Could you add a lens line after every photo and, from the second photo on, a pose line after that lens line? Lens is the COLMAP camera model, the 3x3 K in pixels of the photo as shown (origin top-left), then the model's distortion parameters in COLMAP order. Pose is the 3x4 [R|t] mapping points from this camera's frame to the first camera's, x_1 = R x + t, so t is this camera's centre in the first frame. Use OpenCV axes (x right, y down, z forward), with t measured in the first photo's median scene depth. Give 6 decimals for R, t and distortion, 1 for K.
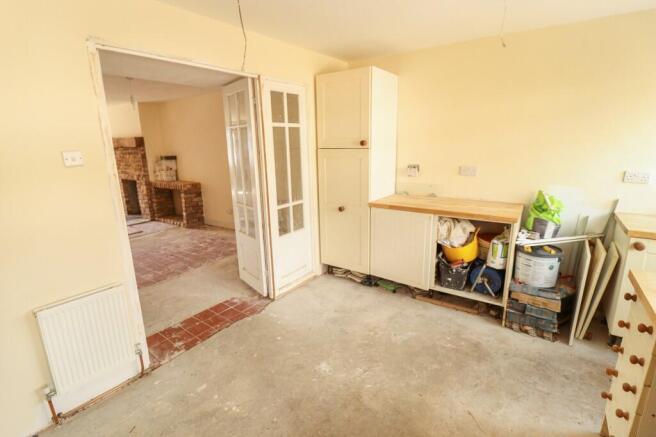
lens RADIAL K [[310.8, 0, 331.5], [0, 310.8, 213.3], [0, 0, 1]] dist [-0.023936, -0.000717]
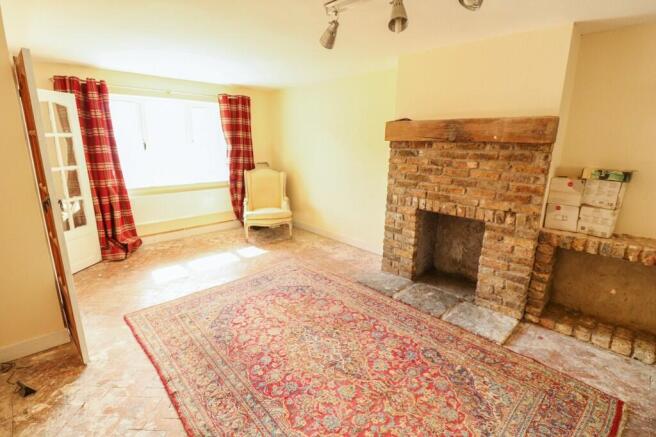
lens RADIAL K [[310.8, 0, 330.0], [0, 310.8, 217.6], [0, 0, 1]] dist [-0.023936, -0.000717]
pose [[0.975086, 0.083482, -0.205520, -0.789318], [-0.080299, 0.996487, 0.023795, -0.109116], [0.206784, -0.006699, 0.978364, 0.558290]]
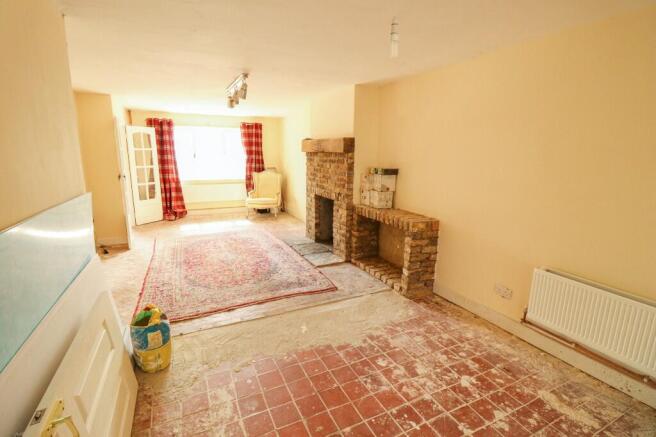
lens RADIAL K [[310.8, 0, 325.6], [0, 310.8, 217.0], [0, 0, 1]] dist [-0.023936, -0.000717]
pose [[0.859249, 0.132291, -0.494156, -0.308744], [-0.142121, 0.989689, 0.017828, -0.081796], [0.491419, 0.054911, 0.869190, 0.392964]]
